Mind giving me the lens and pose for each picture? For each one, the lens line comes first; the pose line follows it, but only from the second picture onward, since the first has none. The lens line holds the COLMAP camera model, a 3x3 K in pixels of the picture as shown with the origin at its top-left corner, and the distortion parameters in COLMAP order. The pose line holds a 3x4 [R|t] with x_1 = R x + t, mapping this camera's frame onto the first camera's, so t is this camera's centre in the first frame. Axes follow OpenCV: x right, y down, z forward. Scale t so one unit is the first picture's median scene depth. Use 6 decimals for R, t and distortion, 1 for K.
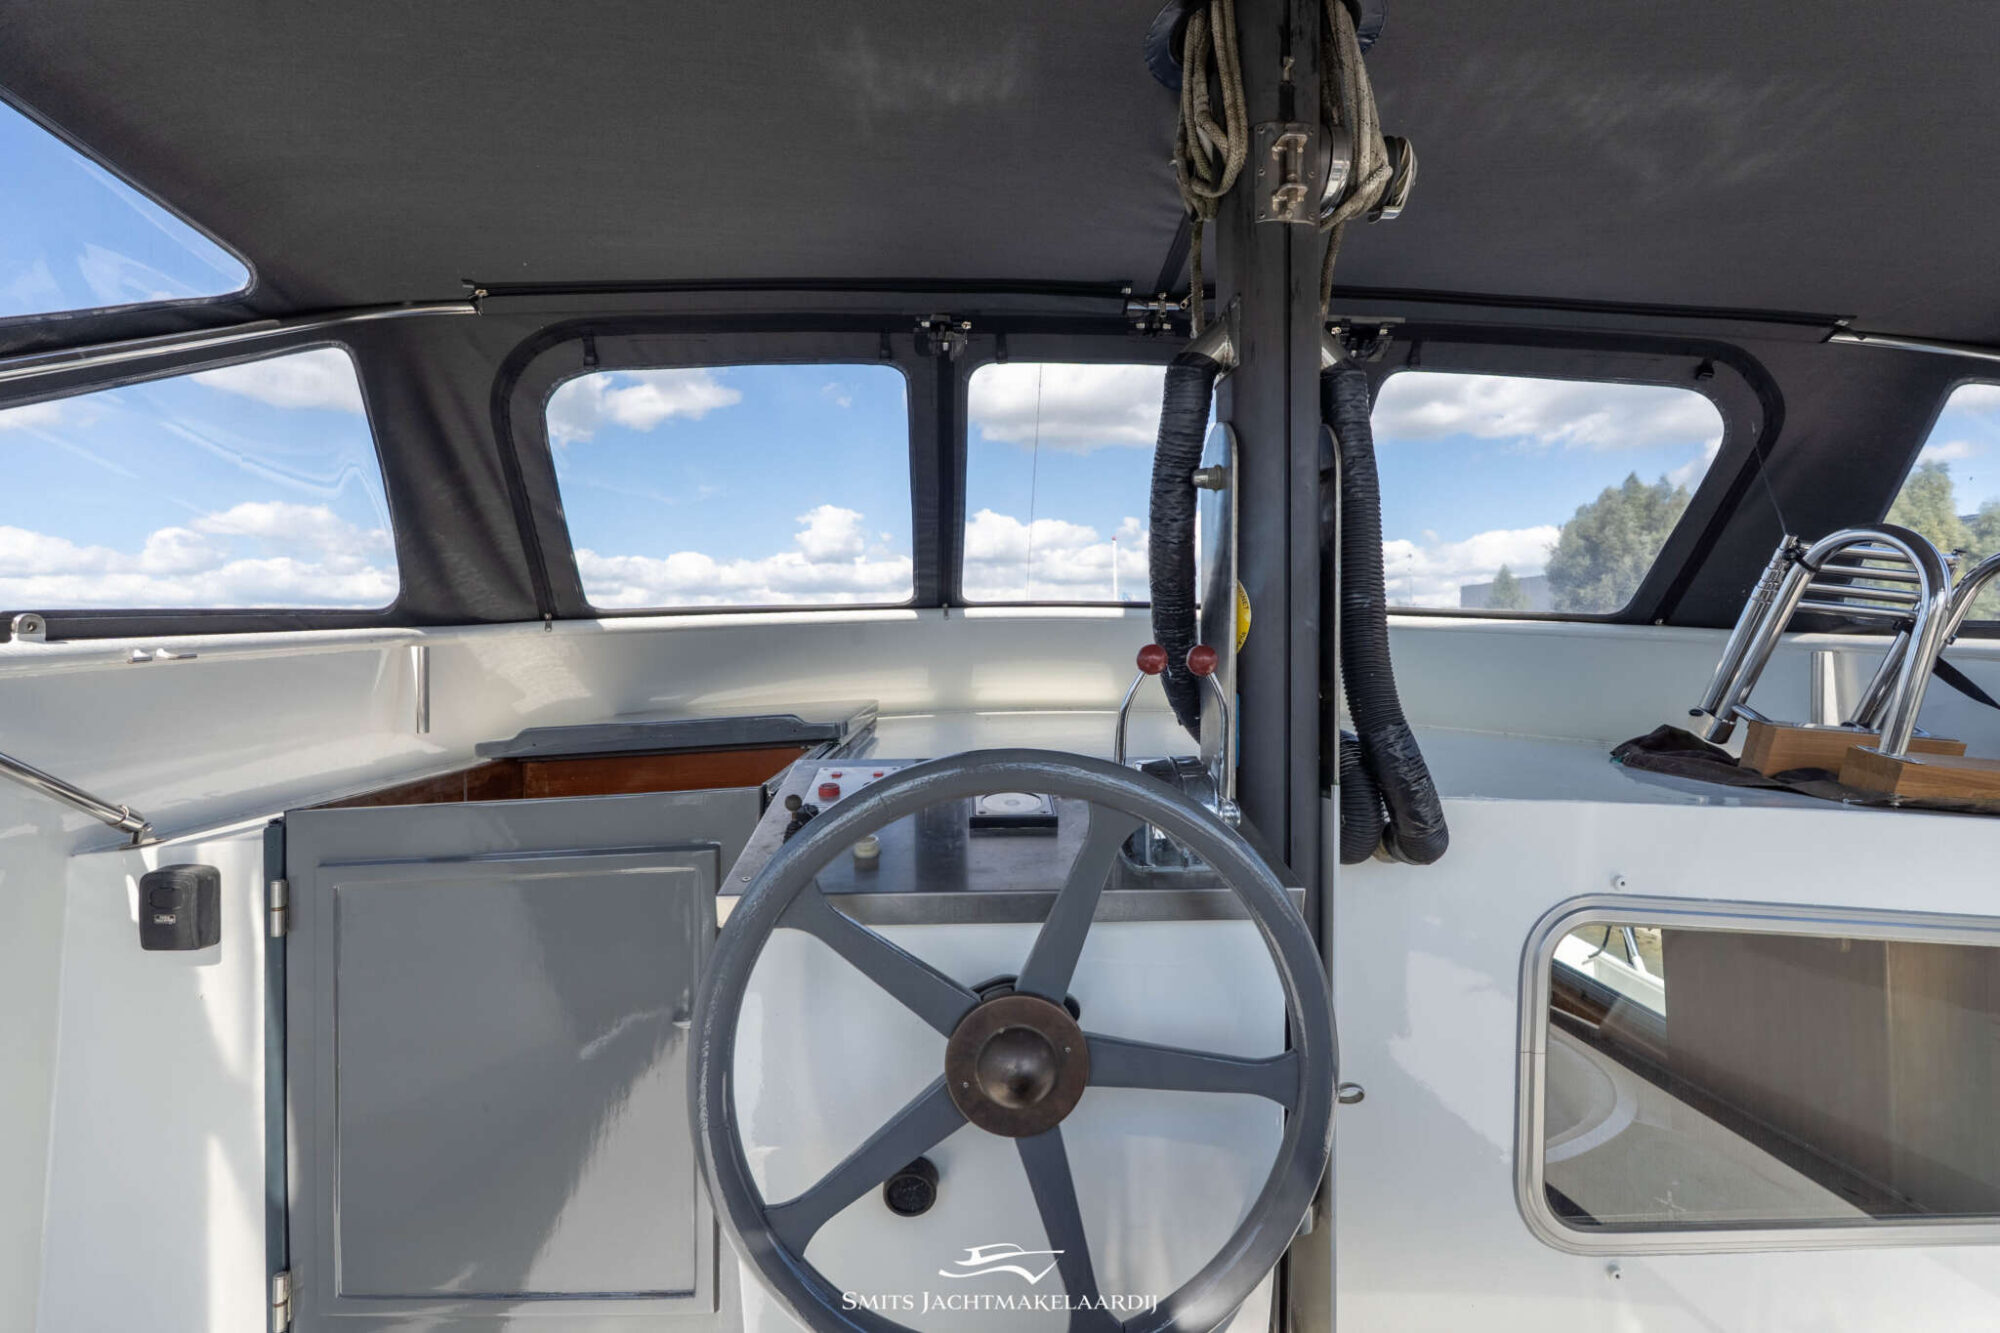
lens RADIAL K [[875.3, 0, 1012.5], [0, 875.3, 660.5], [0, 0, 1]] dist [0.005389, 0.000158]
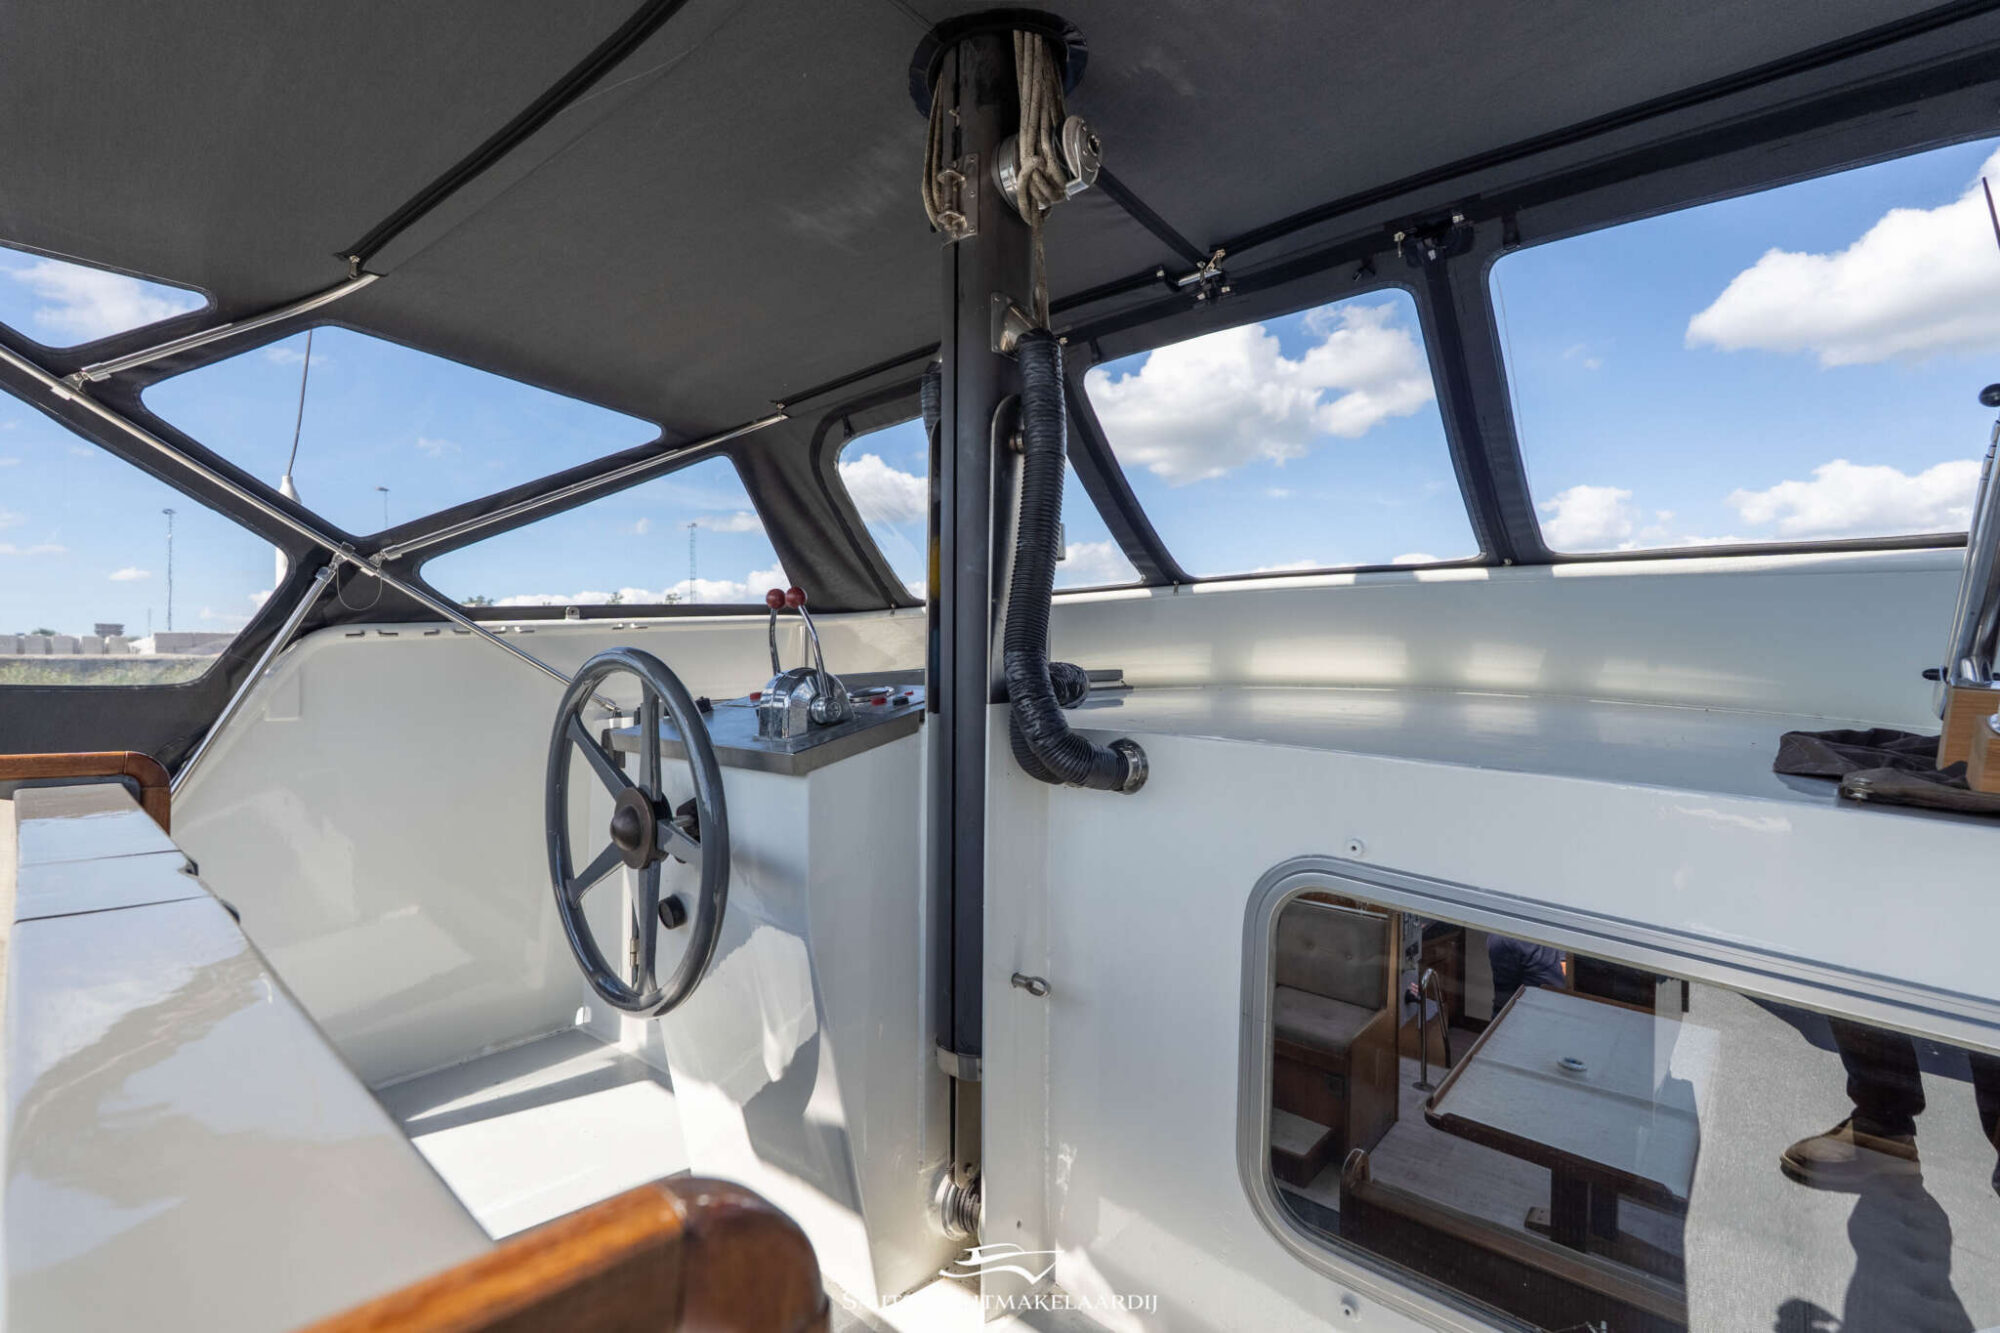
lens RADIAL K [[866.5, 0, 994.2], [0, 866.5, 661.2], [0, 0, 1]] dist [0.003503, -0.000272]
pose [[0.715188, 0.001749, -0.698930, 0.839464], [-0.004409, 0.999988, -0.002010, 0.060594], [0.698918, 0.004519, 0.715188, 0.127399]]
